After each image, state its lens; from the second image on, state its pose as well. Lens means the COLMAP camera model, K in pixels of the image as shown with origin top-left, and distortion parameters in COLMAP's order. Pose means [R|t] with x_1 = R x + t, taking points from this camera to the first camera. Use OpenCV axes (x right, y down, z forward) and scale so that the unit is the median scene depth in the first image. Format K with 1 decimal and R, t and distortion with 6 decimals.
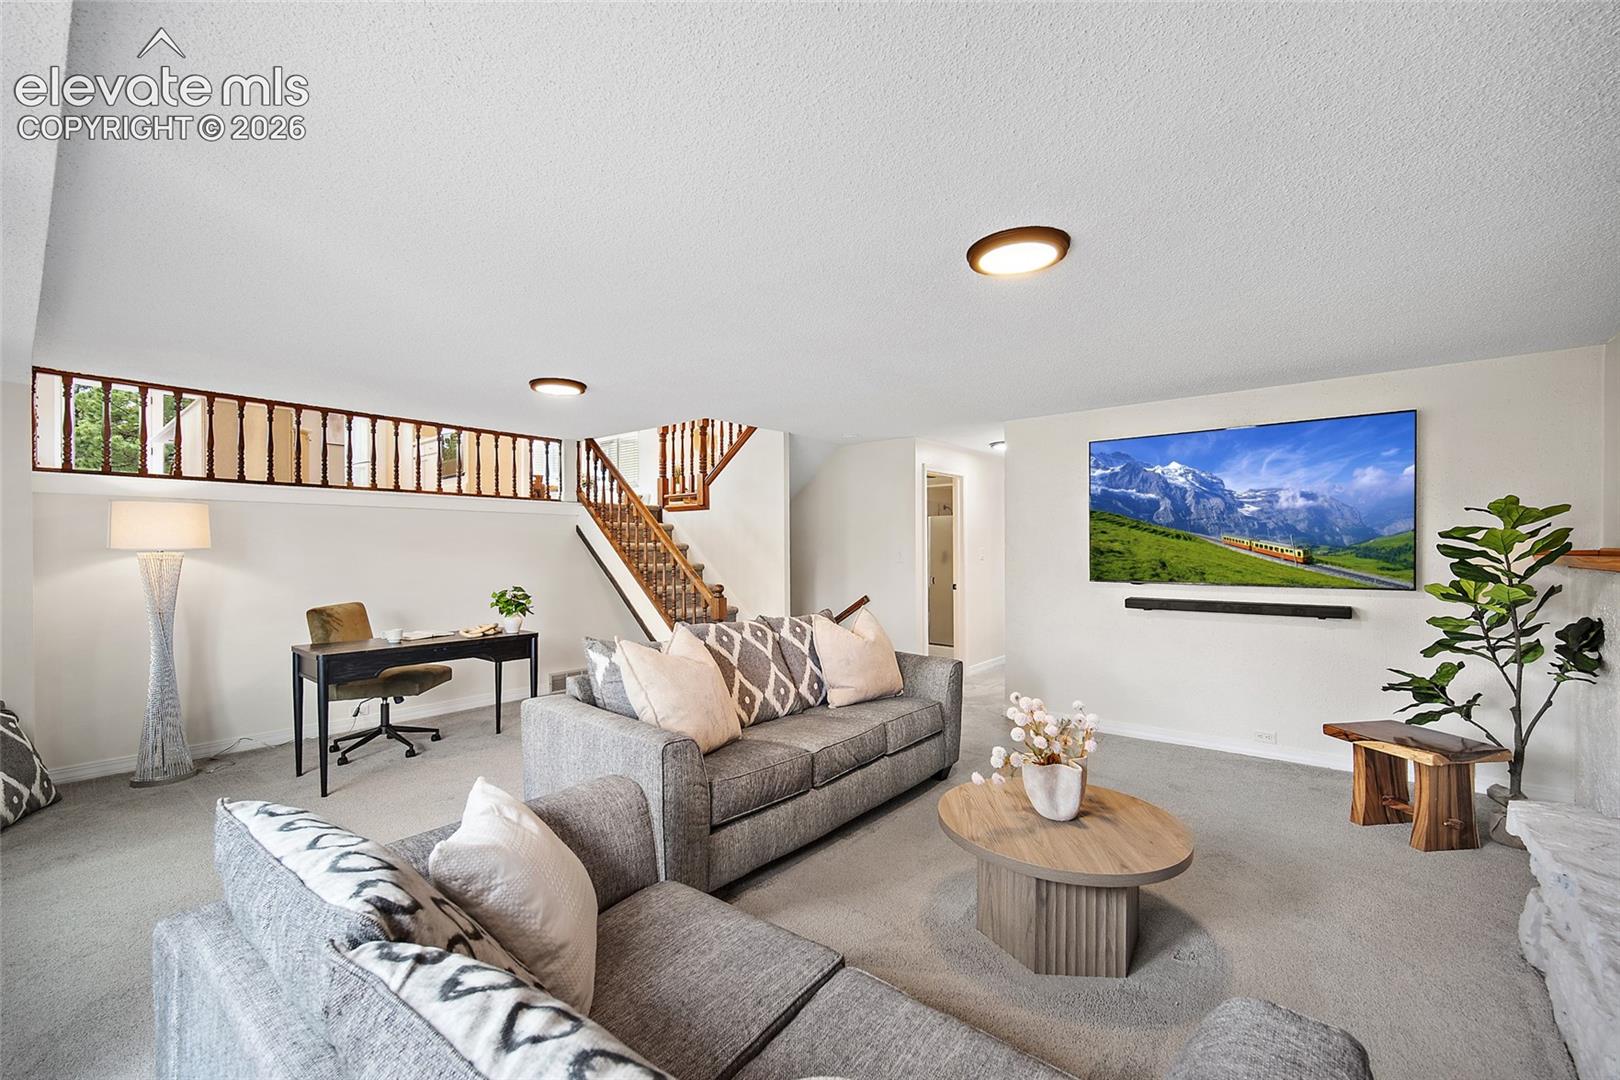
lens RADIAL K [[703.0, 0, 811.6], [0, 703.0, 555.3], [0, 0, 1]] dist [-0.001606, -0.000061]
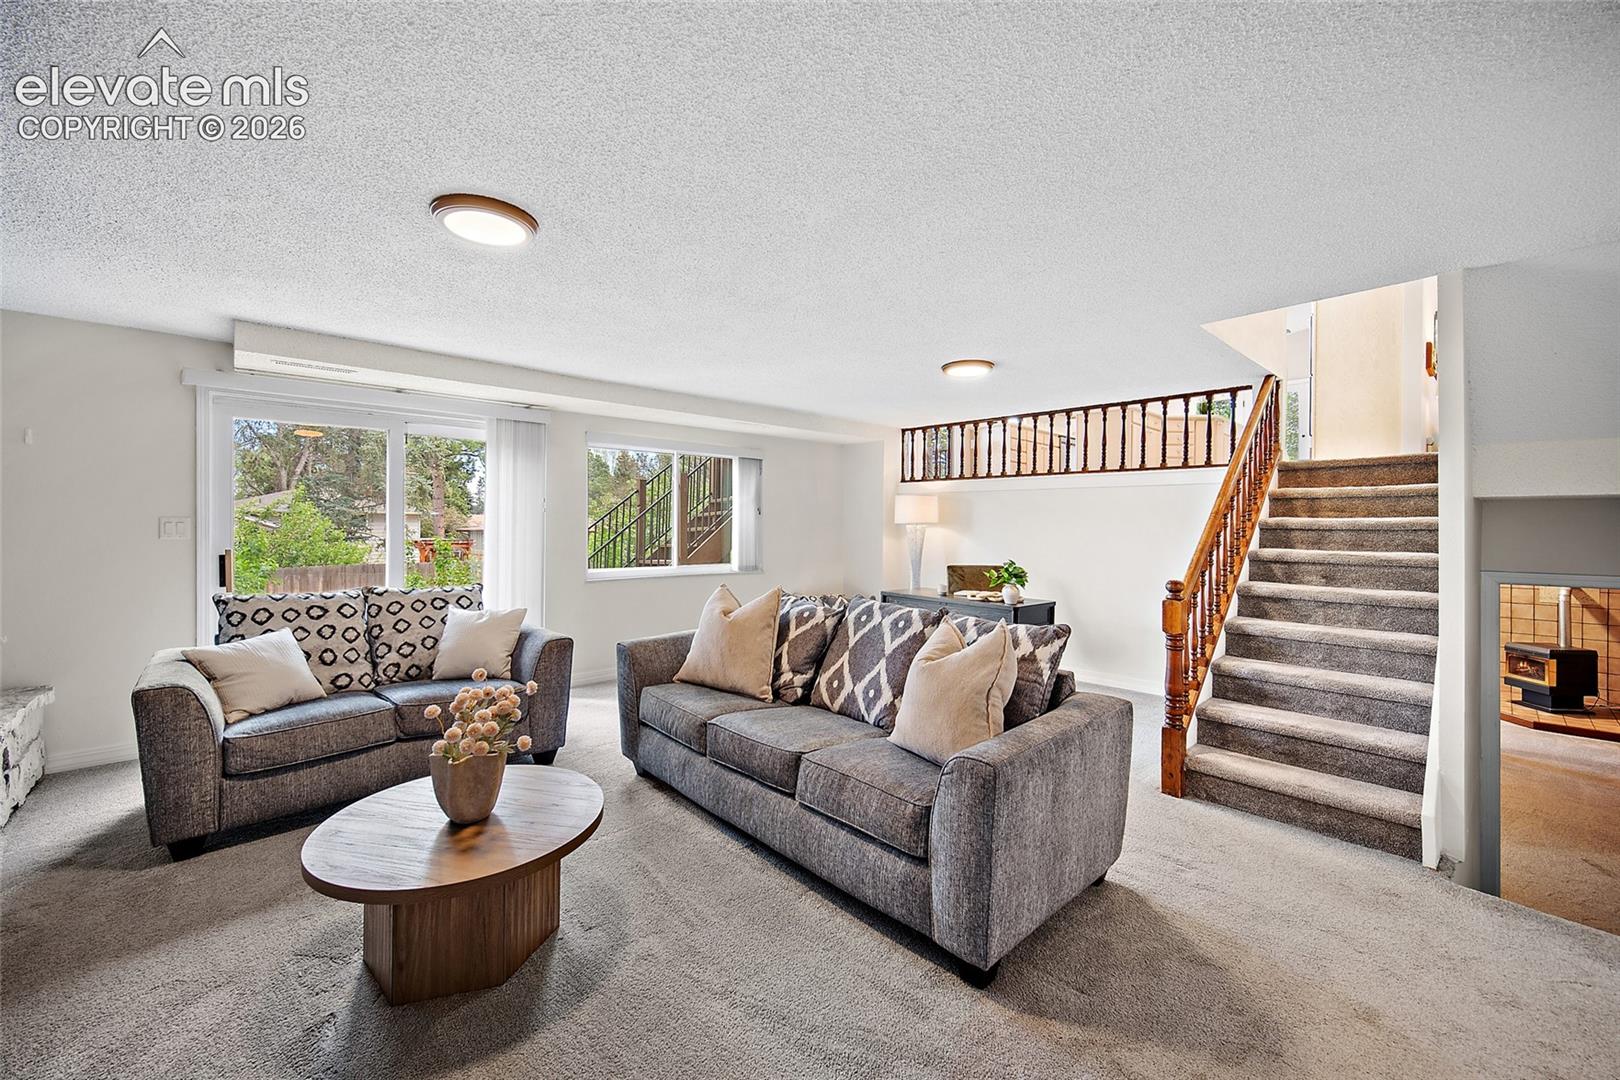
lens RADIAL K [[646.7, 0, 802.6], [0, 646.7, 526.8], [0, 0, 1]] dist [-0.003400, -0.000076]
pose [[-0.166700, 0.010188, -0.985955, 0.677615], [-0.009078, 0.999888, 0.011866, -0.014598], [0.985966, 0.010929, -0.166589, 0.959872]]
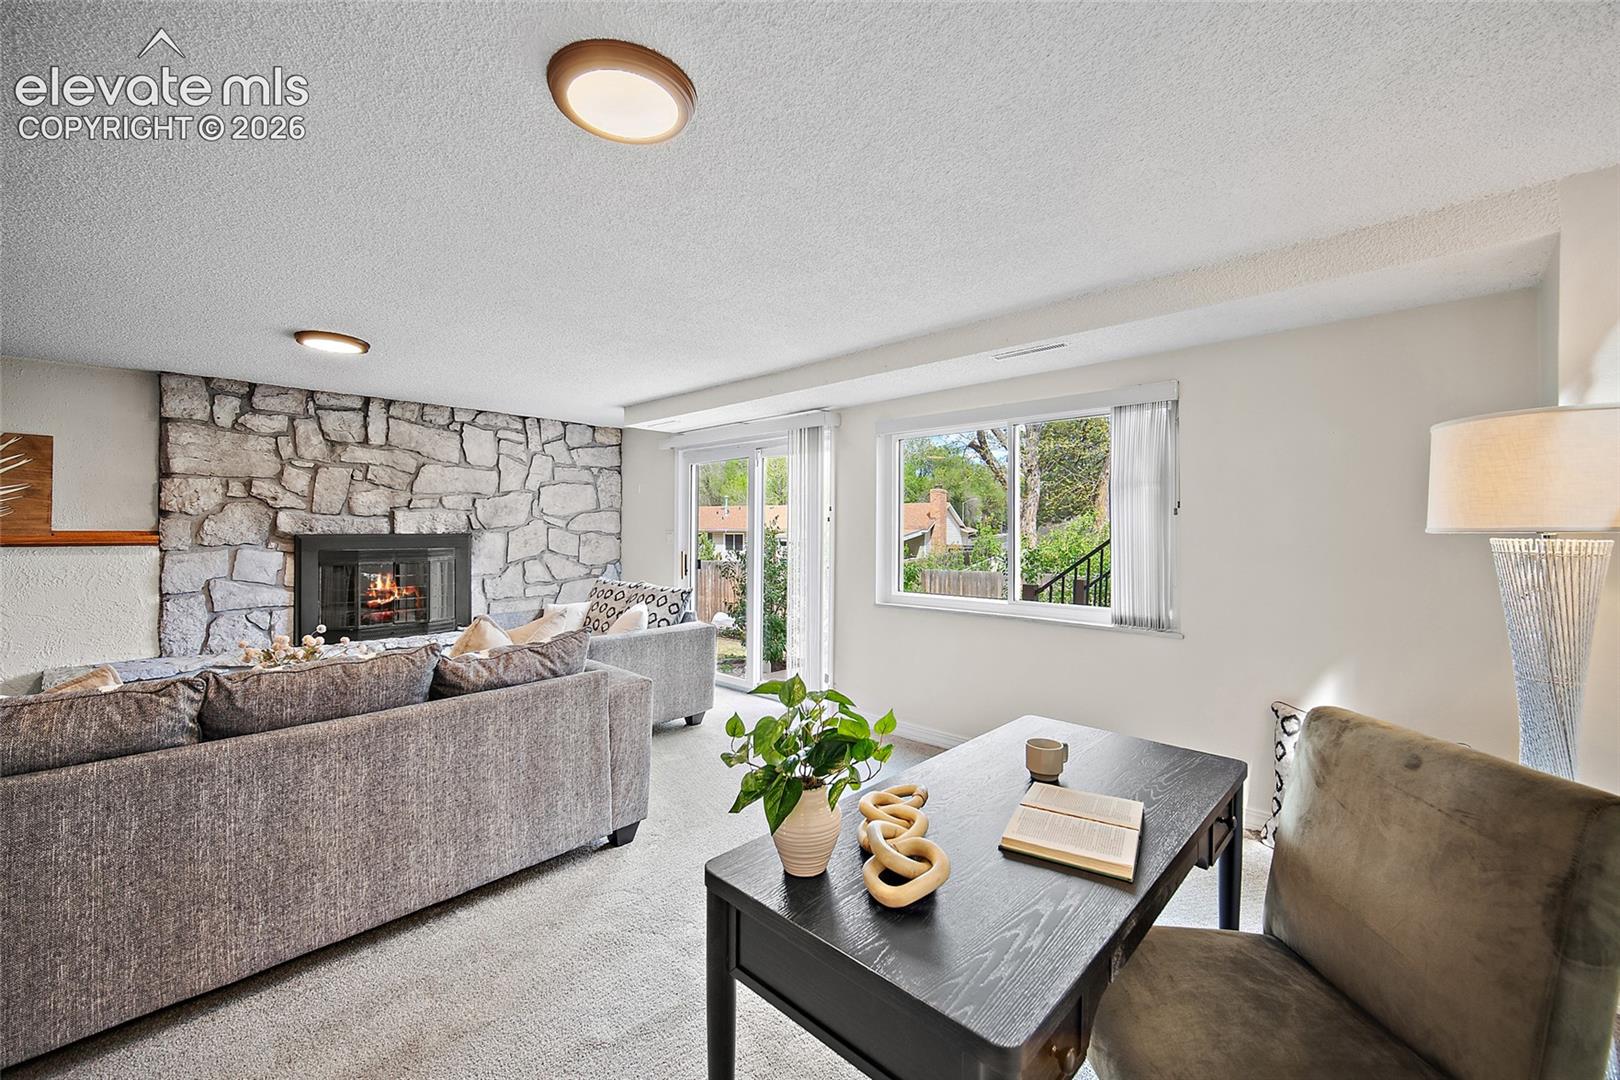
lens RADIAL K [[646.7, 0, 802.6], [0, 646.7, 526.8], [0, 0, 1]] dist [-0.003400, -0.000076]
pose [[-0.996037, 0.005096, 0.088789, -0.552584], [0.004901, 0.999985, -0.002405, -0.012271], [-0.088800, -0.001960, -0.996048, 1.412552]]
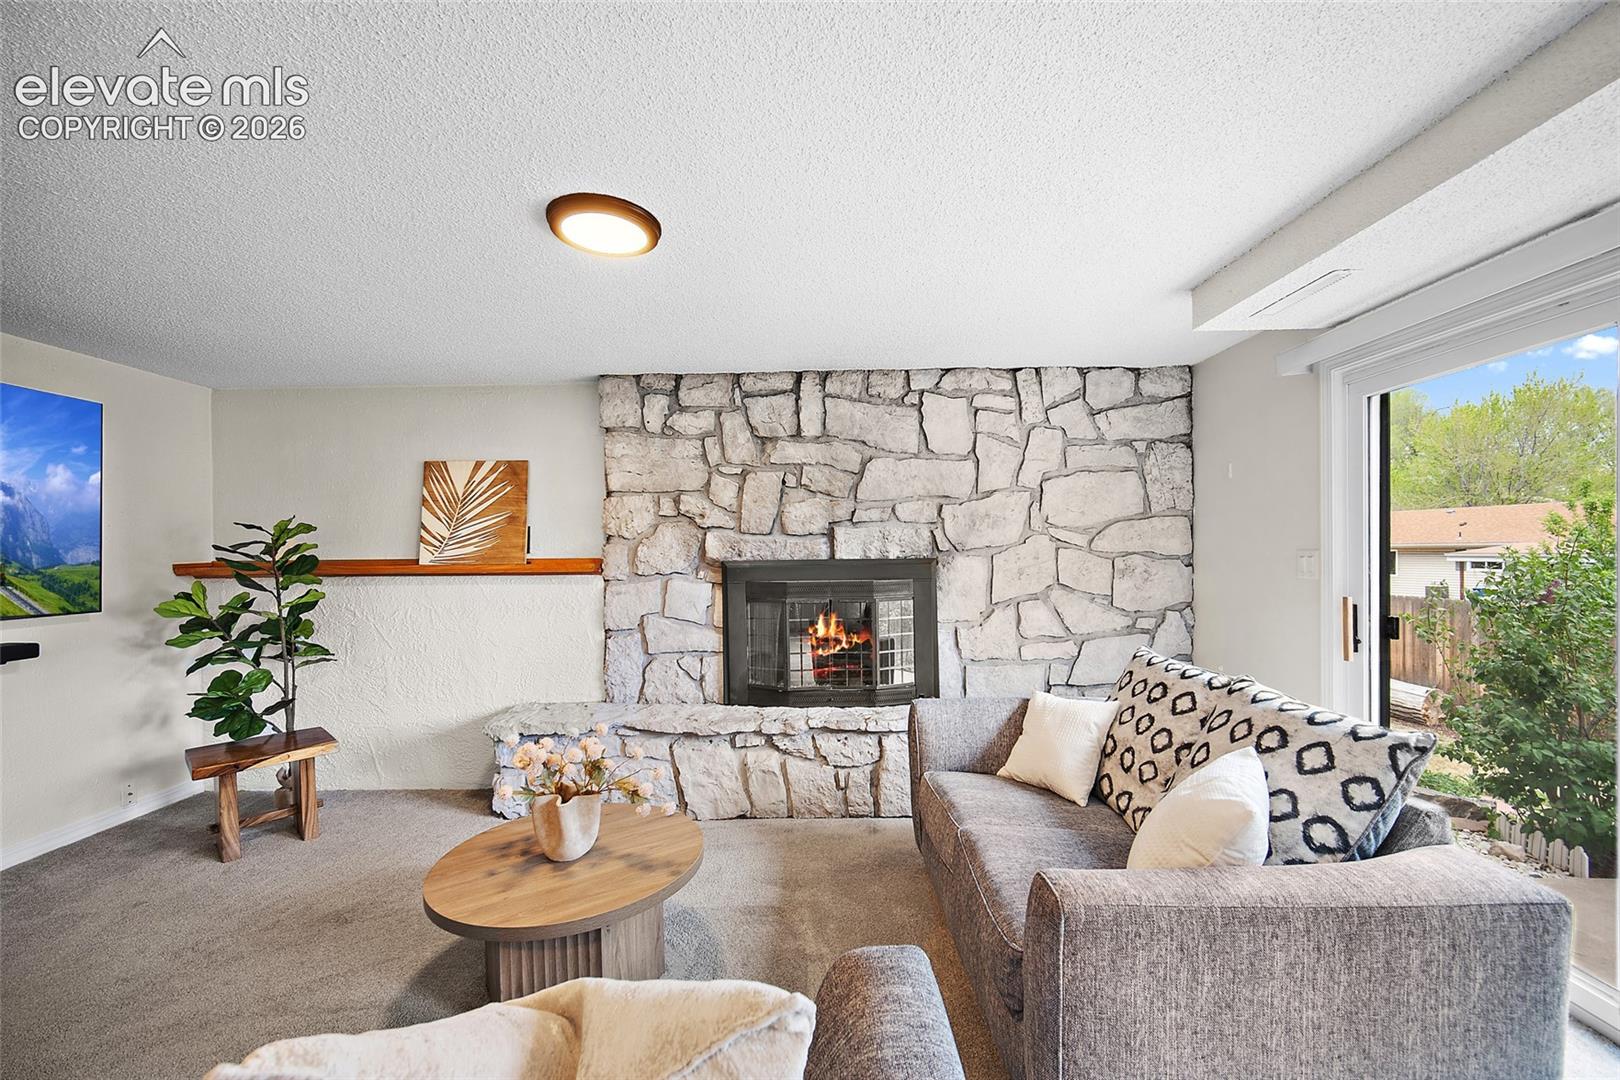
lens RADIAL K [[646.6, 0, 812.1], [0, 646.6, 551.8], [0, 0, 1]] dist [-0.001331, -0.000046]
pose [[-0.615170, 0.011945, 0.788304, -0.325946], [0.017476, 0.999846, -0.001513, -0.015228], [-0.788201, 0.012846, -0.615284, 0.776835]]
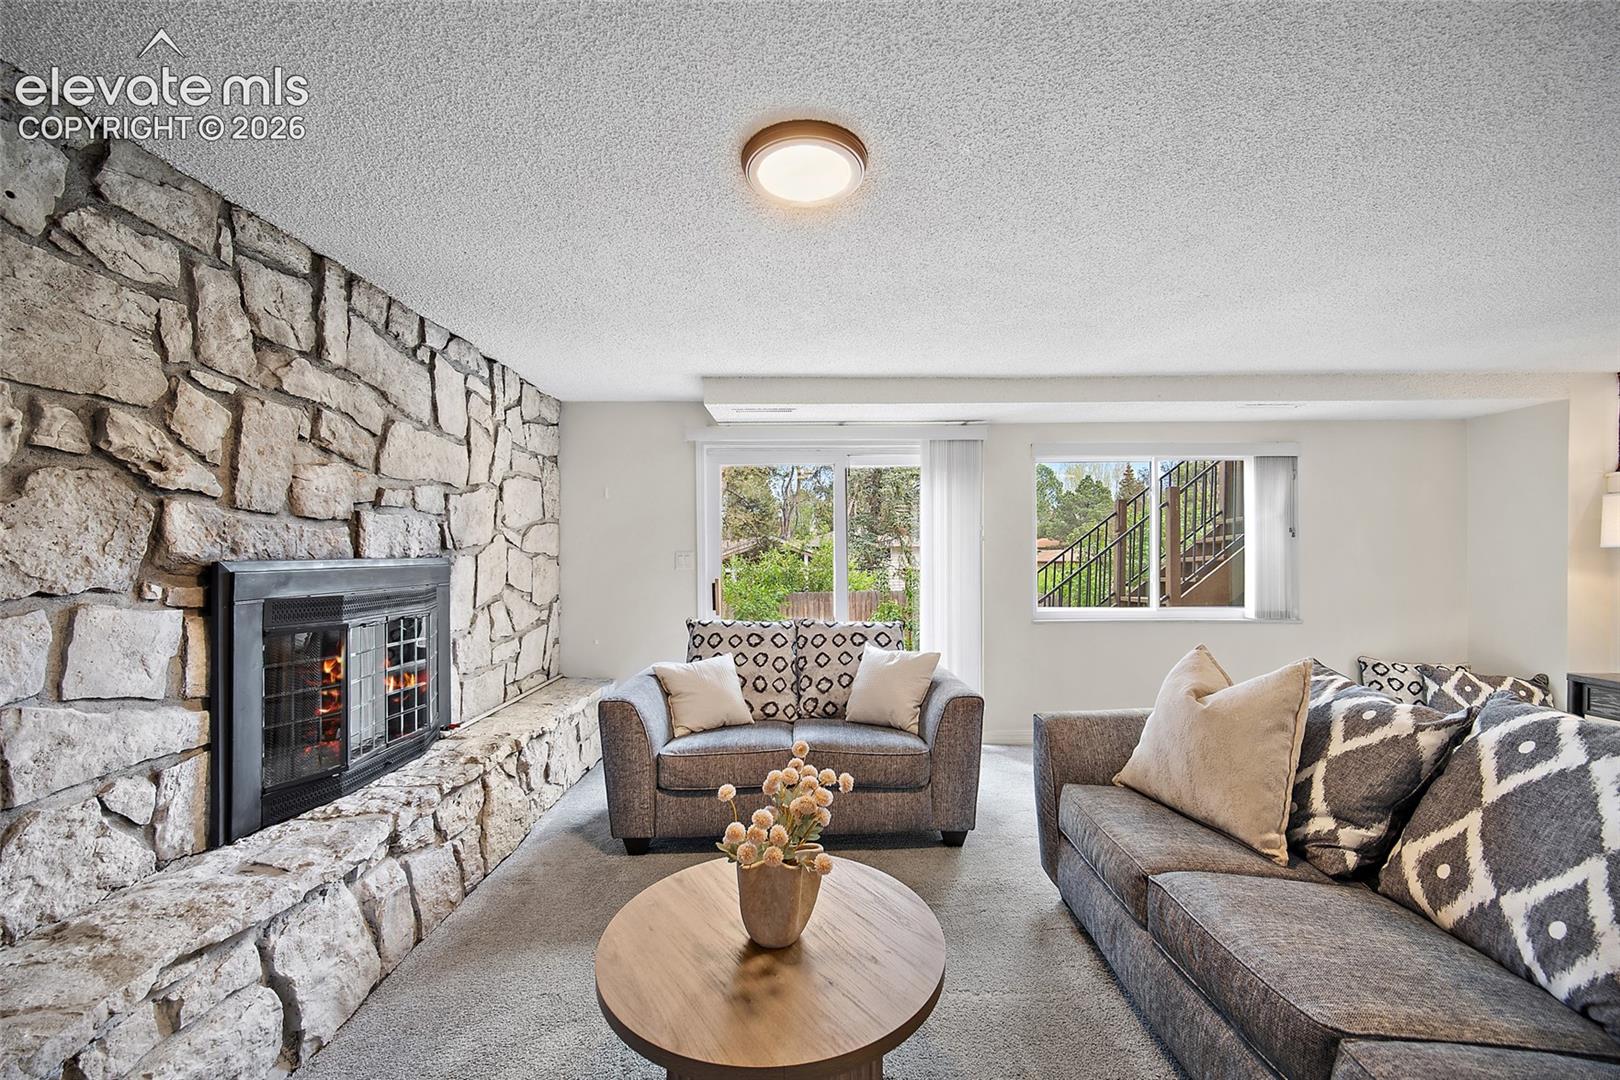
lens RADIAL K [[647.3, 0, 808.4], [0, 647.3, 559.6], [0, 0, 1]] dist [0.000912, 0.000624]
pose [[-0.782273, 0.016033, -0.622729, 0.444912], [0.007135, 0.999834, 0.016780, -0.012250], [0.622894, 0.008684, -0.782258, 0.936765]]
